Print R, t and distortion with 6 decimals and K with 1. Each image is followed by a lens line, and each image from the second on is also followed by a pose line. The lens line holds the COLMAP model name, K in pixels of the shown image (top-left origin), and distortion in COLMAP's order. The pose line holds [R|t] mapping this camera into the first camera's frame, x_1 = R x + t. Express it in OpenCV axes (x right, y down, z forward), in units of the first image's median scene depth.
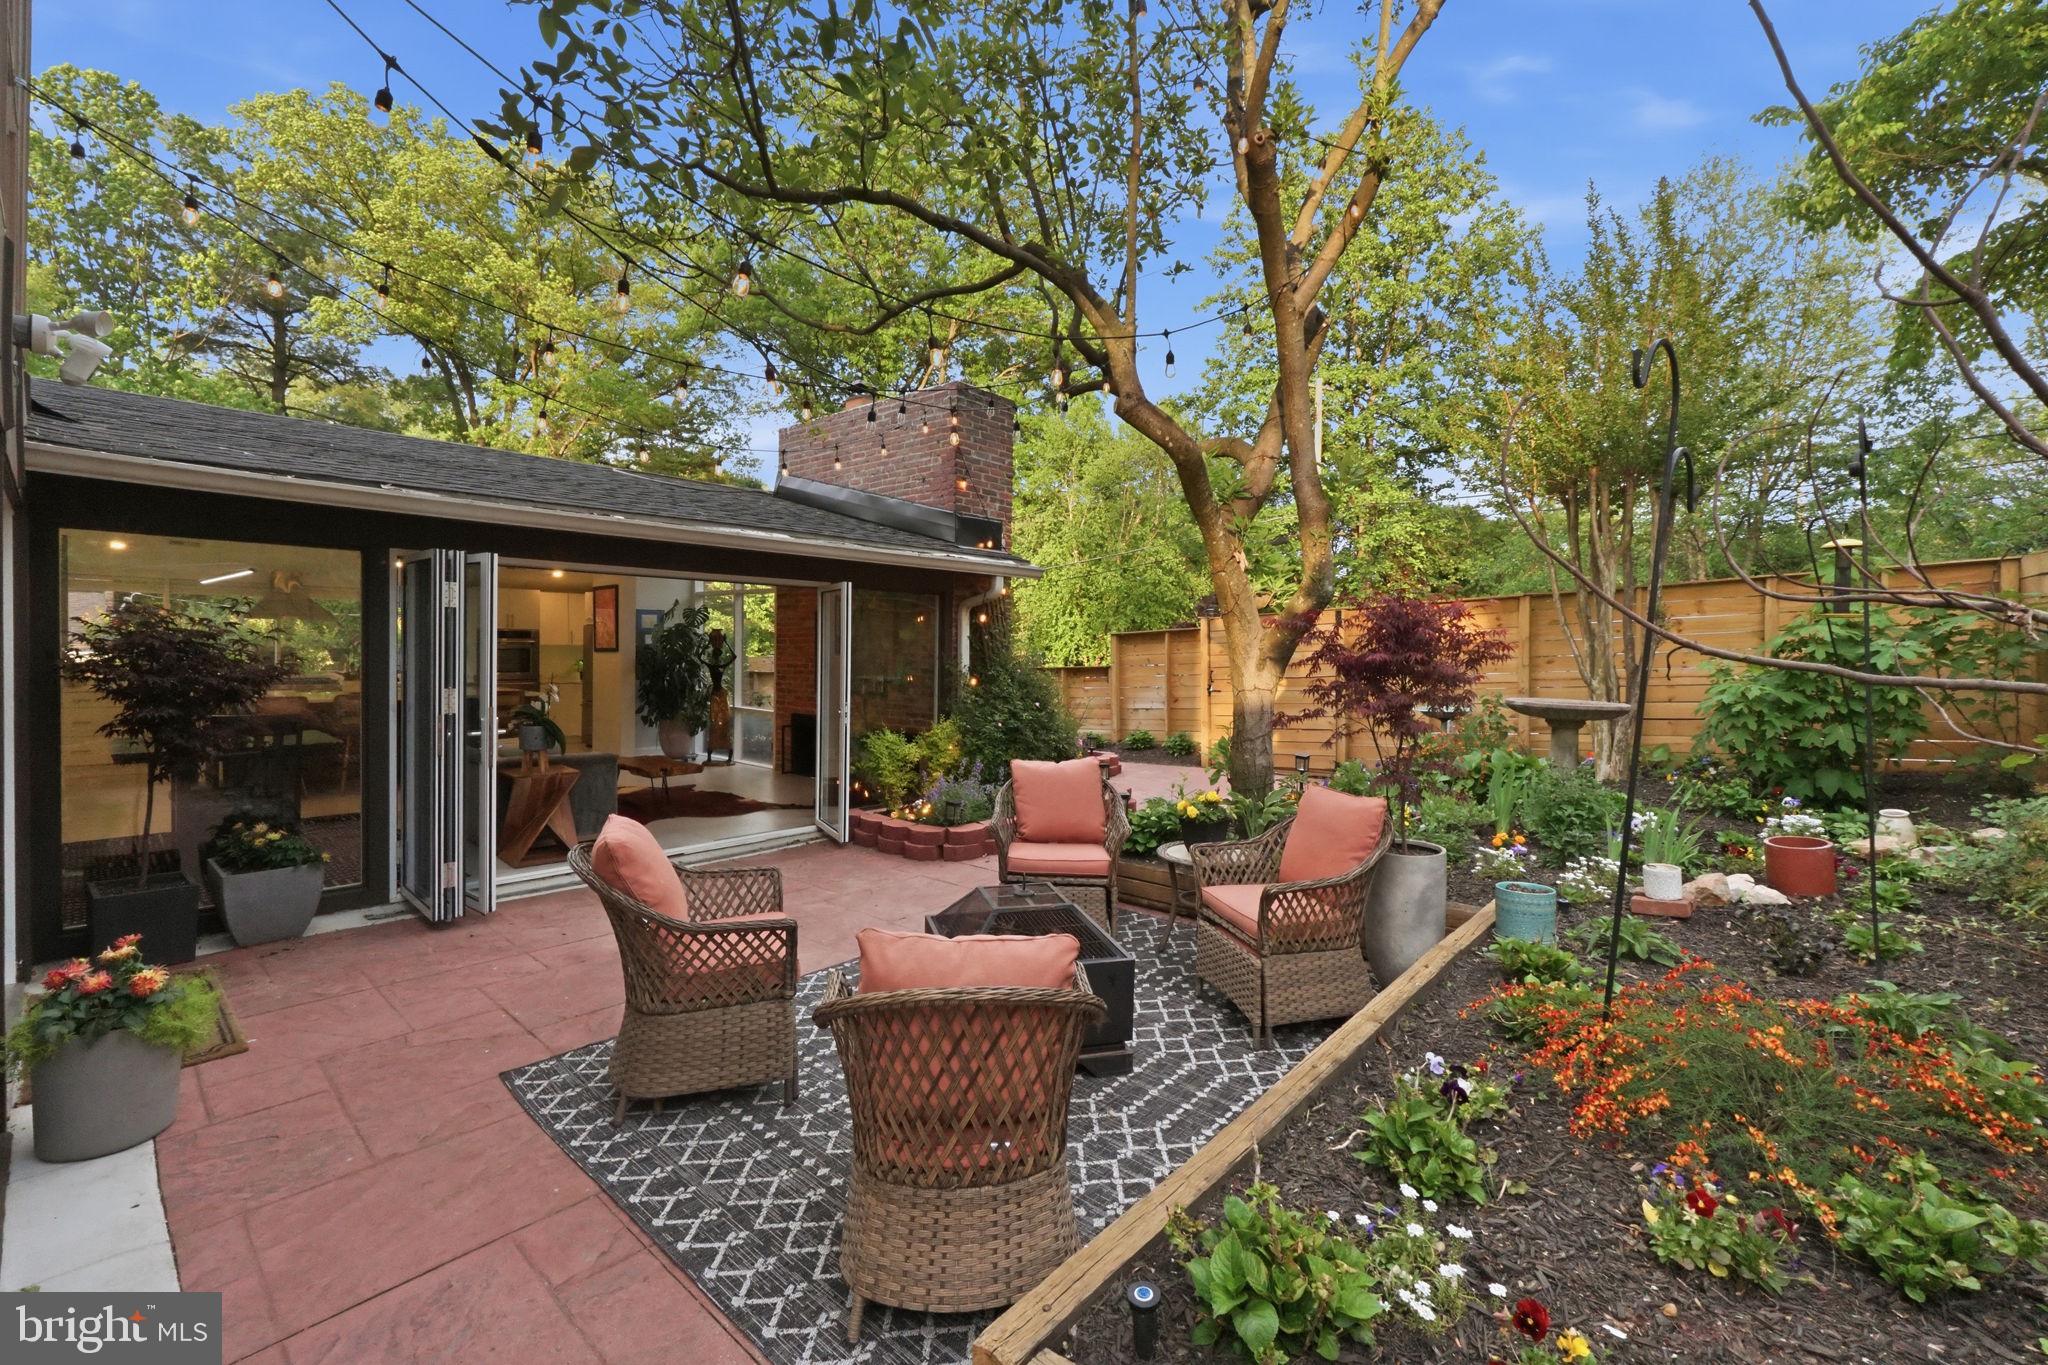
lens RADIAL K [[829.7, 0, 1030.1], [0, 829.7, 673.1], [0, 0, 1]] dist [-0.000211, 0.000108]
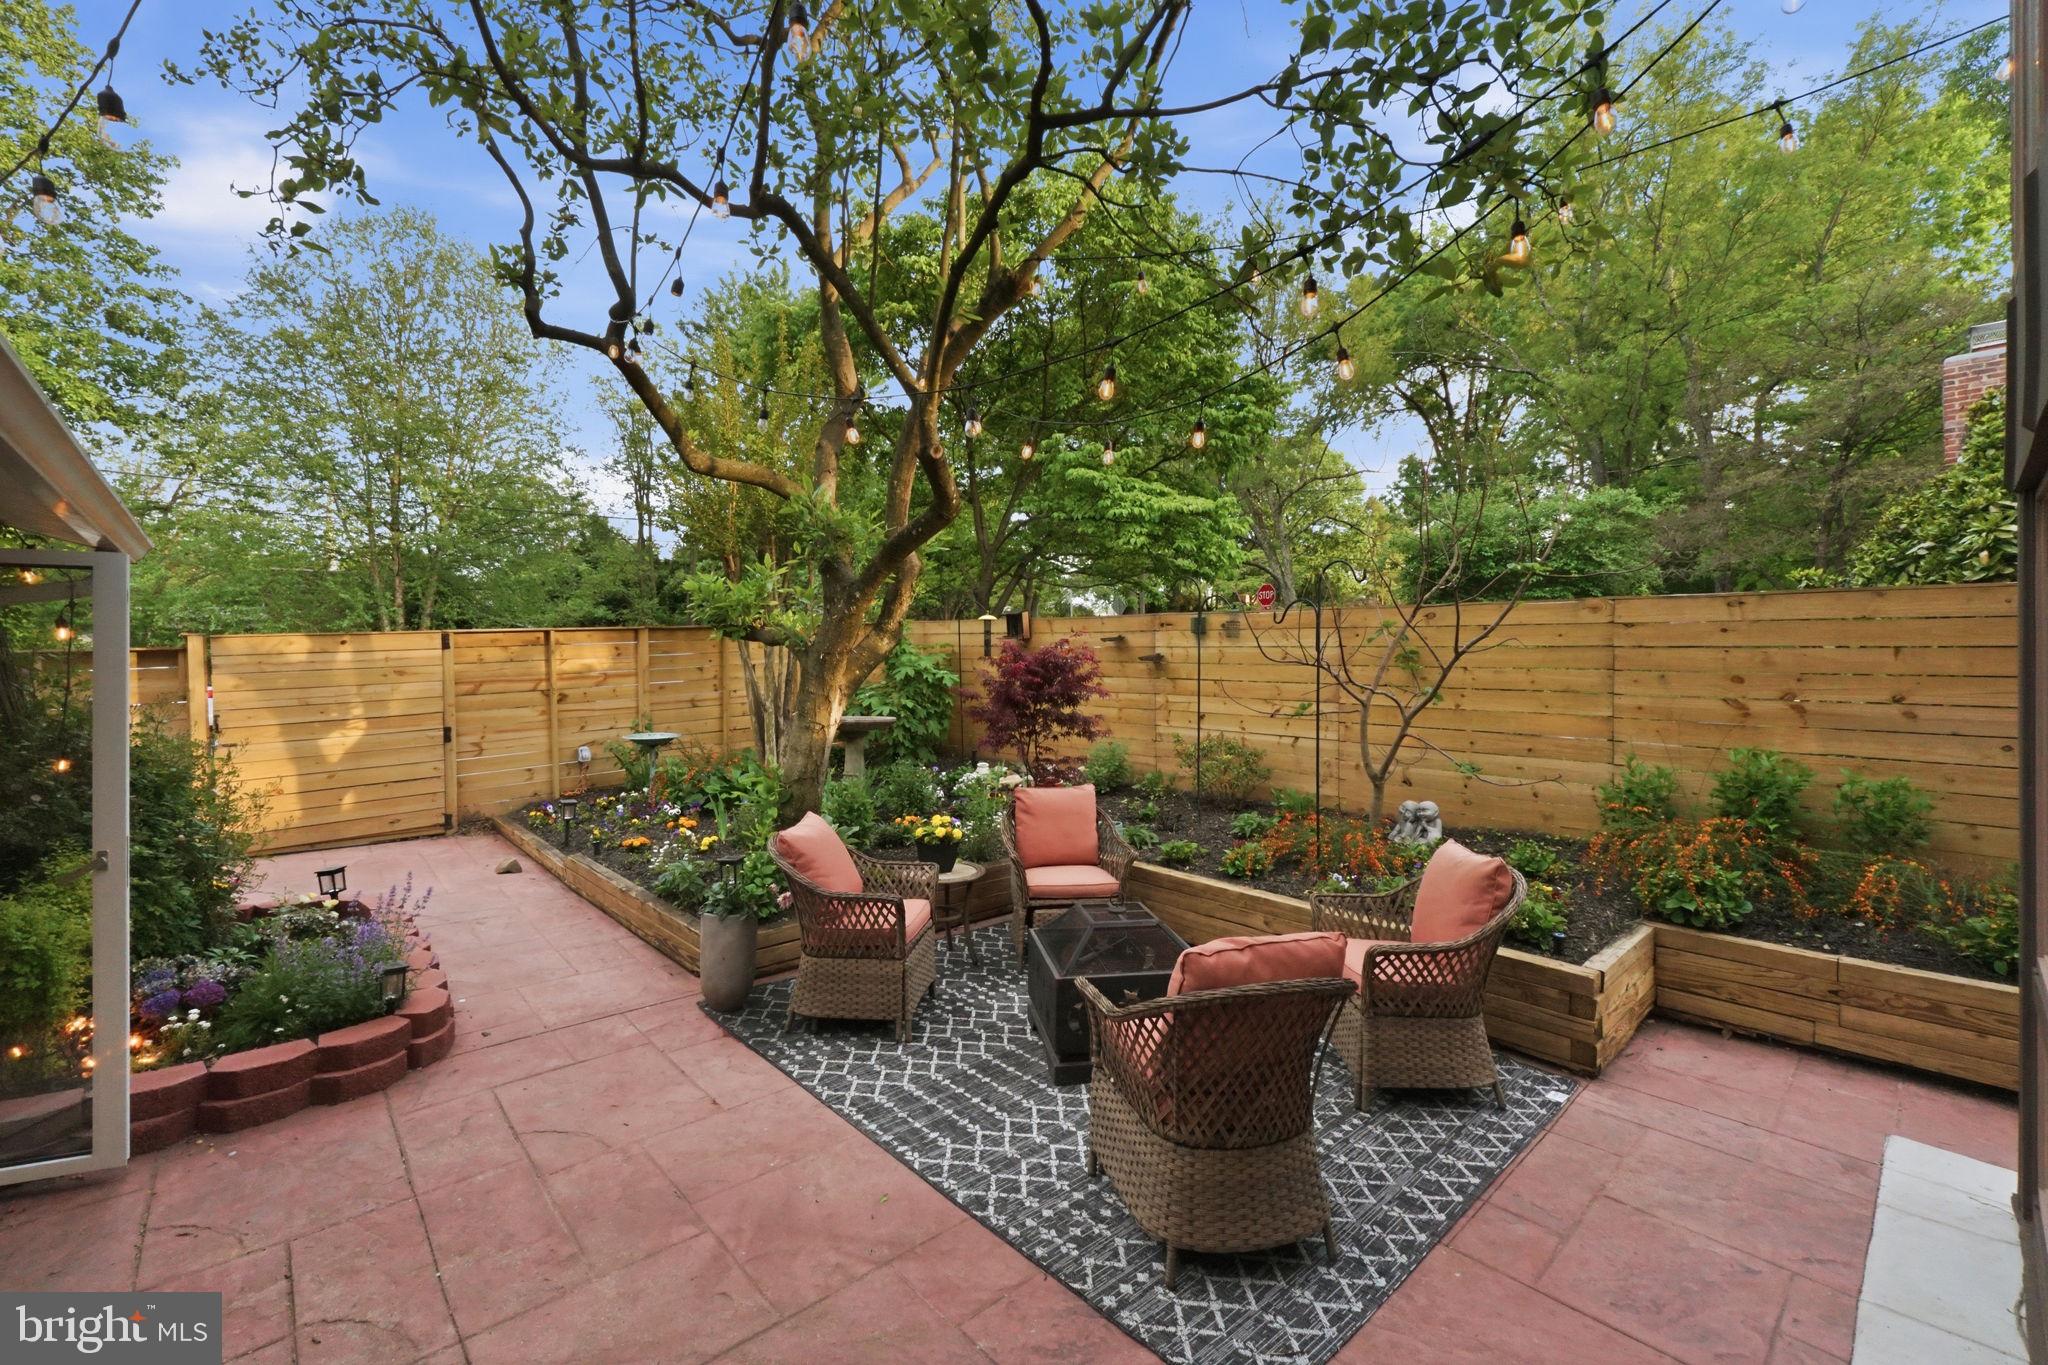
lens RADIAL K [[876.0, 0, 1029.7], [0, 876.0, 671.2], [0, 0, 1]] dist [-0.010007, 0.001768]
pose [[0.106434, -0.005352, 0.994305, -1.567518], [0.030783, 0.999524, 0.002085, -0.055186], [-0.993843, 0.030386, 0.106548, 1.344392]]
